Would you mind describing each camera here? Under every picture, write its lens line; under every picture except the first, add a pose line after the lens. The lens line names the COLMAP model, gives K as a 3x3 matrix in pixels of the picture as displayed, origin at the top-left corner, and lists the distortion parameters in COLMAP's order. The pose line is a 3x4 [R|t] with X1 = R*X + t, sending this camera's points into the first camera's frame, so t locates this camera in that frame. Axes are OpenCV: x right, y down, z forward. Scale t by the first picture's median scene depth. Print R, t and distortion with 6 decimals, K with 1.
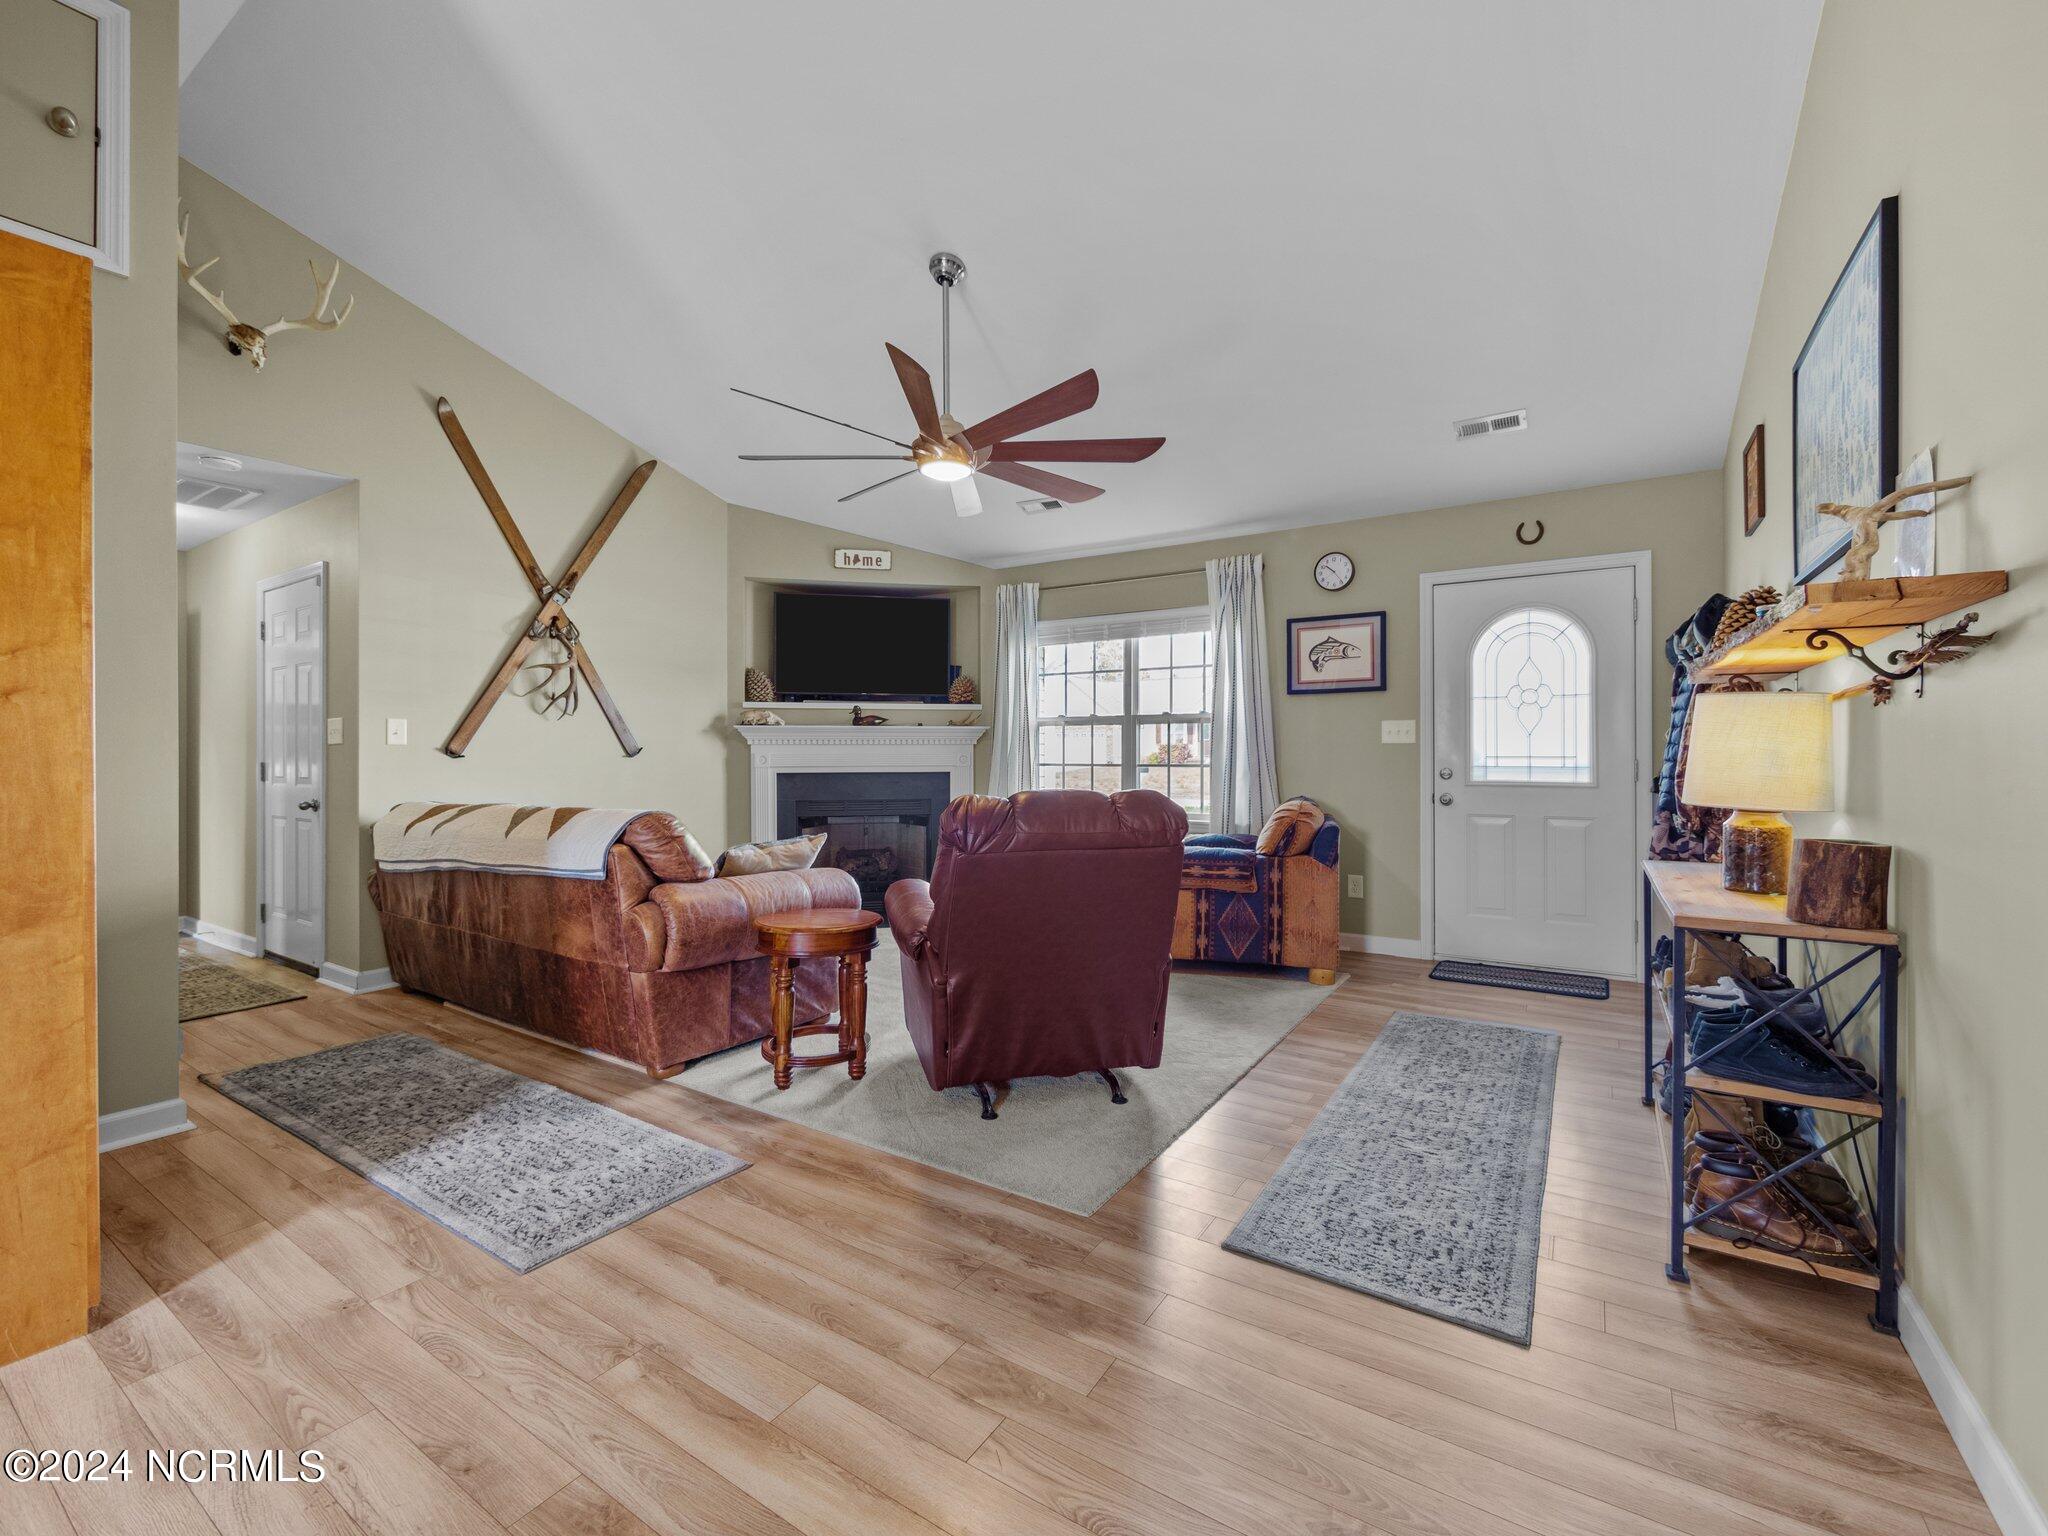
lens RADIAL K [[871.0, 0, 1029.0], [0, 871.0, 752.2], [0, 0, 1]] dist [-0.003975, 0.000650]
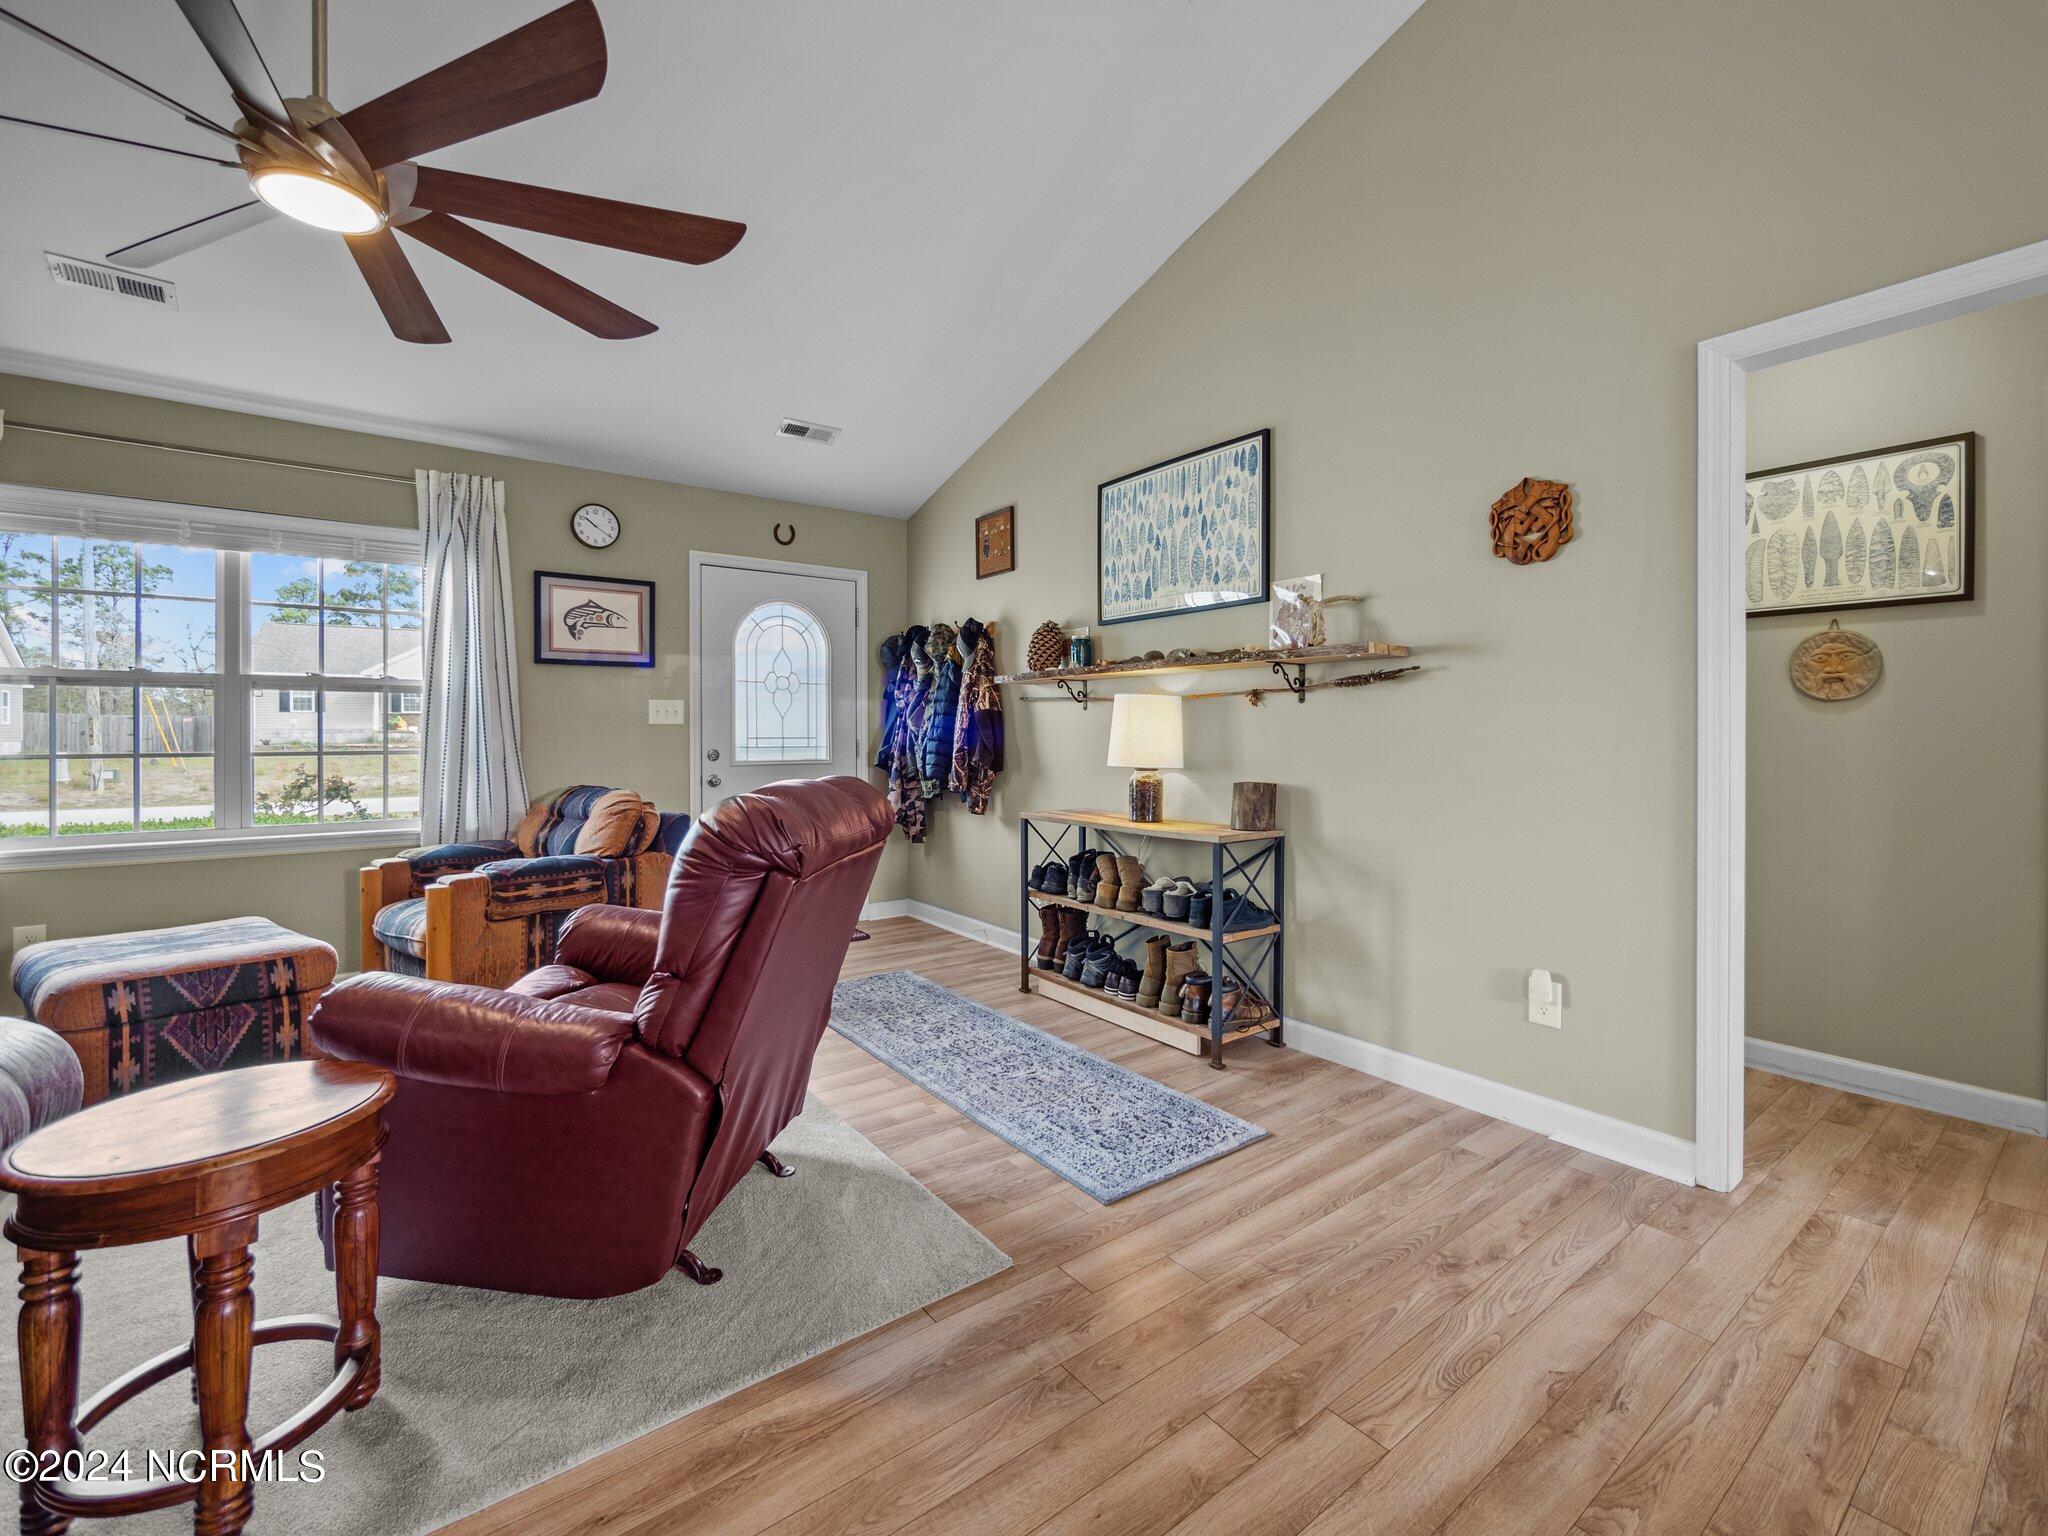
lens RADIAL K [[872.4, 0, 1033.1], [0, 872.4, 737.0], [0, 0, 1]] dist [-0.003140, 0.000714]
pose [[0.344381, -0.002878, 0.938826, -0.352974], [0.001014, 0.999996, 0.002694, 0.001600], [-0.938830, 0.000024, 0.344382, 0.323599]]
